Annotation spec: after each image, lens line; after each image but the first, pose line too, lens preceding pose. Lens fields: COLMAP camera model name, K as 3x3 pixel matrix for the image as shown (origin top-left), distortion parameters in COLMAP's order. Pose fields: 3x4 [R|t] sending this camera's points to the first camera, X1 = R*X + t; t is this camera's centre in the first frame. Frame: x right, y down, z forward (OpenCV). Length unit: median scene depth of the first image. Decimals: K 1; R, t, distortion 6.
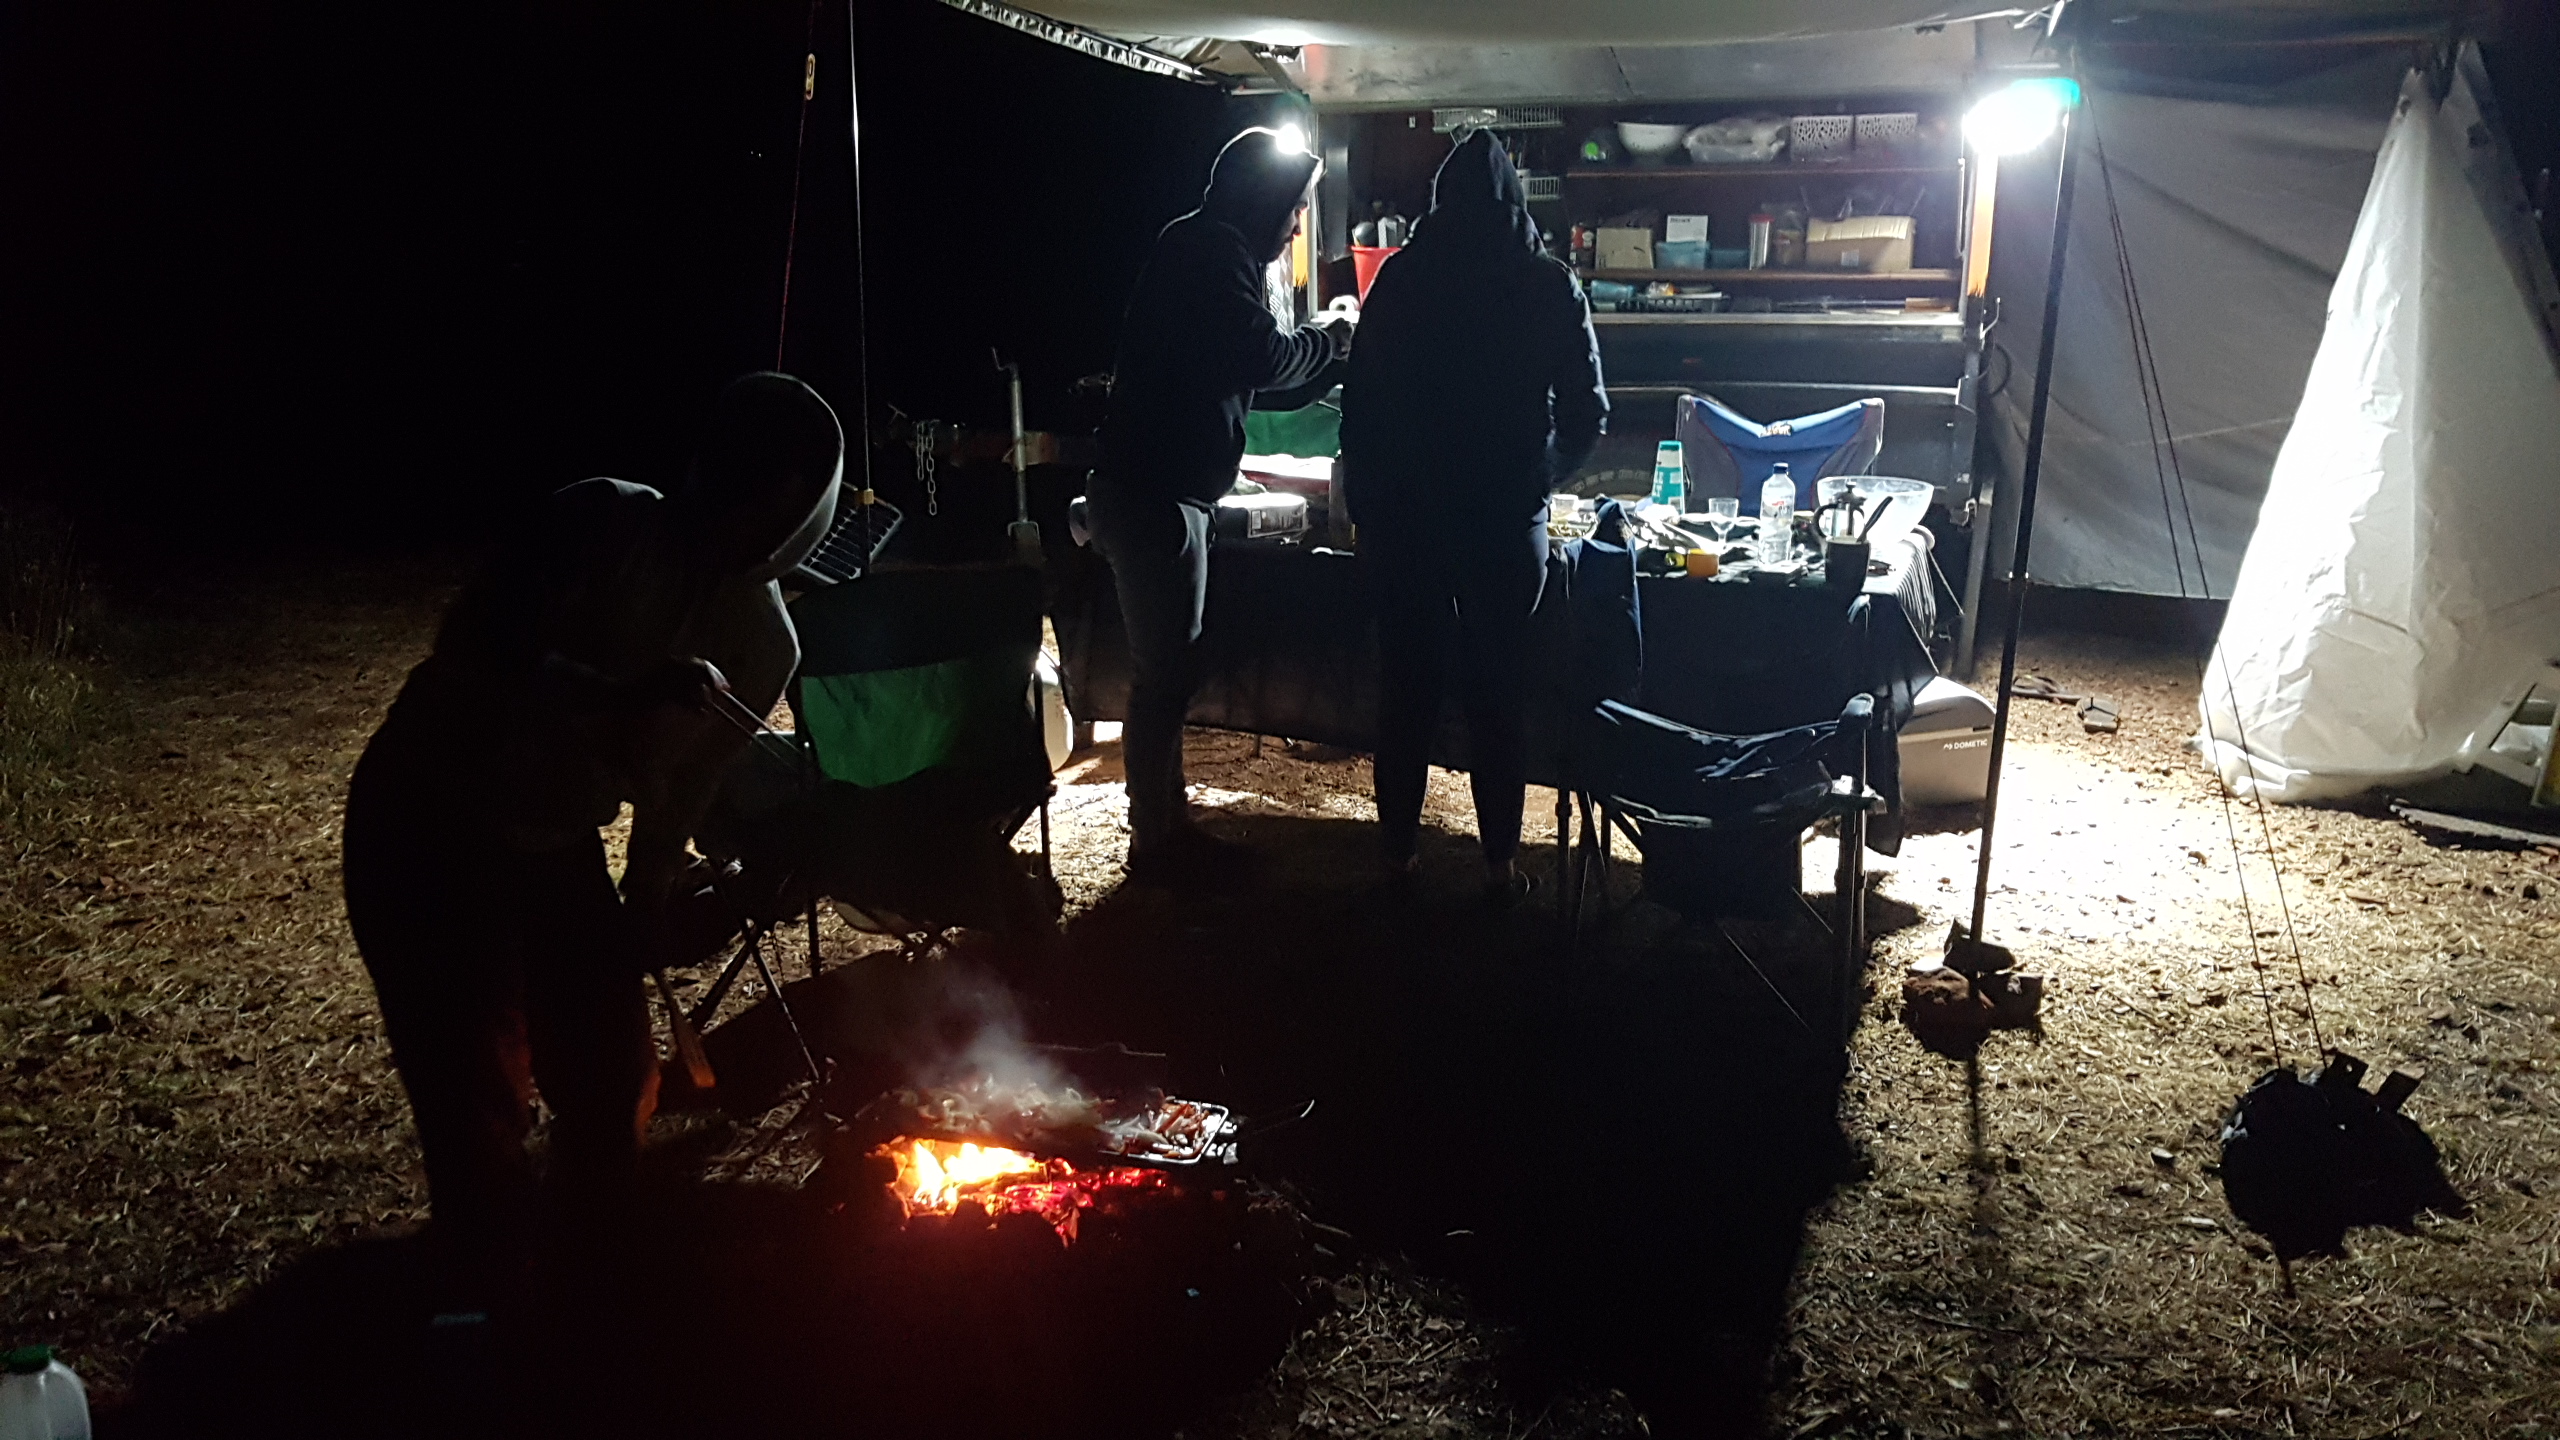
lens RADIAL K [[2031.1, 0, 1280.0], [0, 2031.1, 720.0], [0, 0, 1]] dist [0.097384, -0.145249]
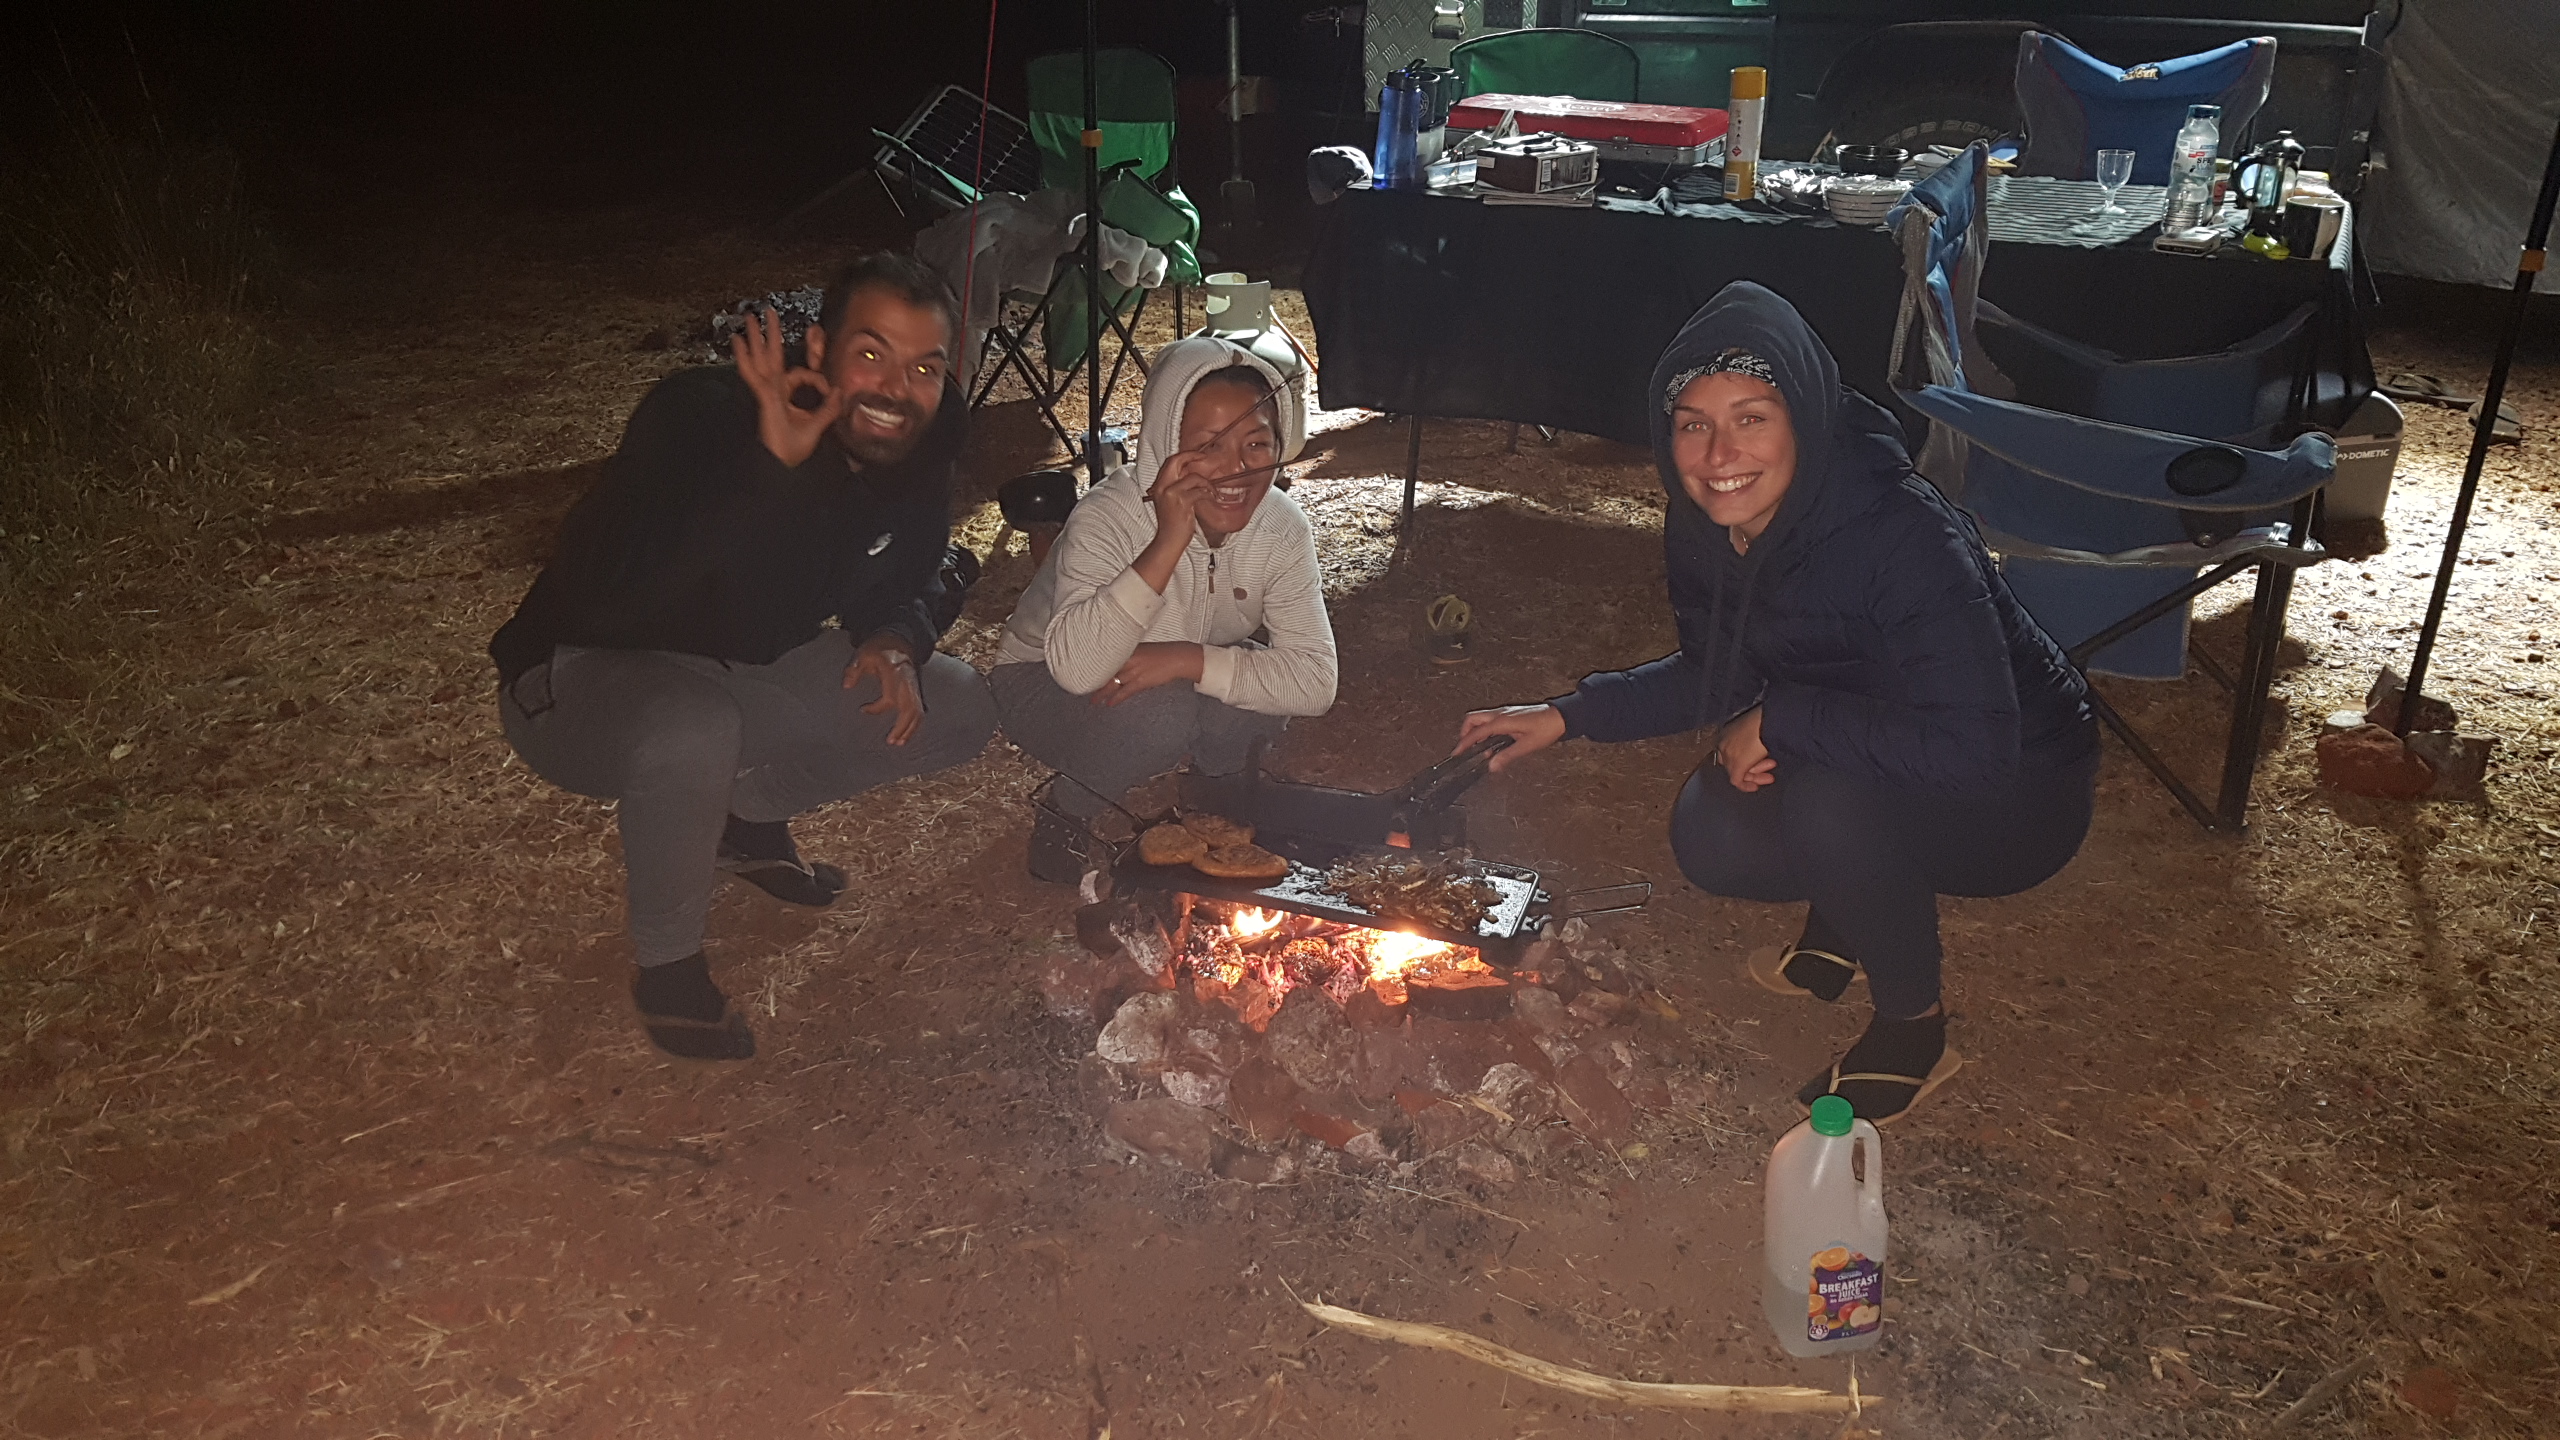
lens RADIAL K [[2052.7, 0, 1291.5], [0, 2052.7, 749.6], [0, 0, 1]] dist [0.083674, -0.139589]
pose [[0.996507, 0.035444, -0.075621, -0.042043], [-0.022430, 0.985790, 0.166478, -0.001129], [0.080447, -0.164200, 0.983141, 0.097428]]
